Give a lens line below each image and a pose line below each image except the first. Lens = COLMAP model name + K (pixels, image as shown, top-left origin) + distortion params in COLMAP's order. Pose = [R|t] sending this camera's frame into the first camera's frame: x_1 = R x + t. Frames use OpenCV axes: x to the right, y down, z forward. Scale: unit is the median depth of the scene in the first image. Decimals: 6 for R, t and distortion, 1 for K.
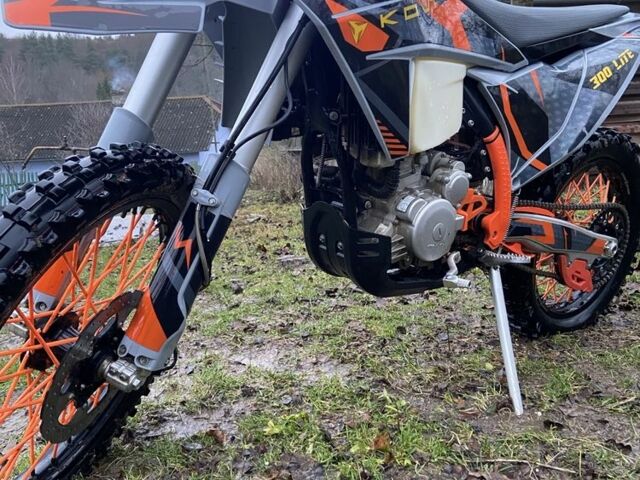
lens RADIAL K [[656.5, 0, 320.0], [0, 656.5, 240.0], [0, 0, 1]] dist [0.154594, -0.202753]
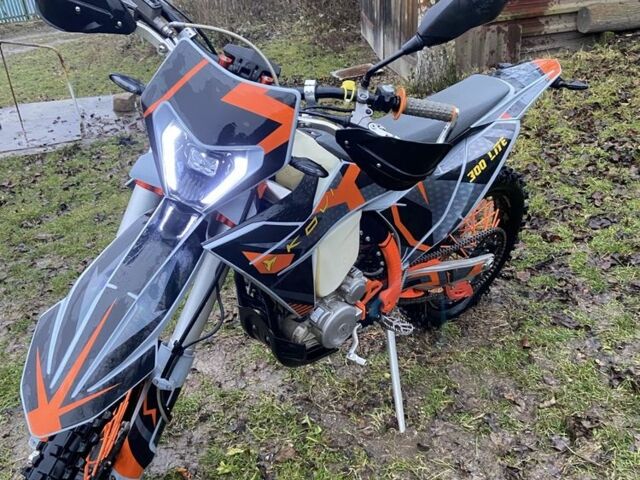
lens RADIAL K [[656.5, 0, 320.0], [0, 656.5, 240.0], [0, 0, 1]] dist [0.154594, -0.202753]
pose [[0.996617, -0.043611, 0.069662, 0.046147], [0.019796, 0.950026, 0.311543, -0.528568], [-0.079767, -0.309110, 0.947675, -0.166758]]
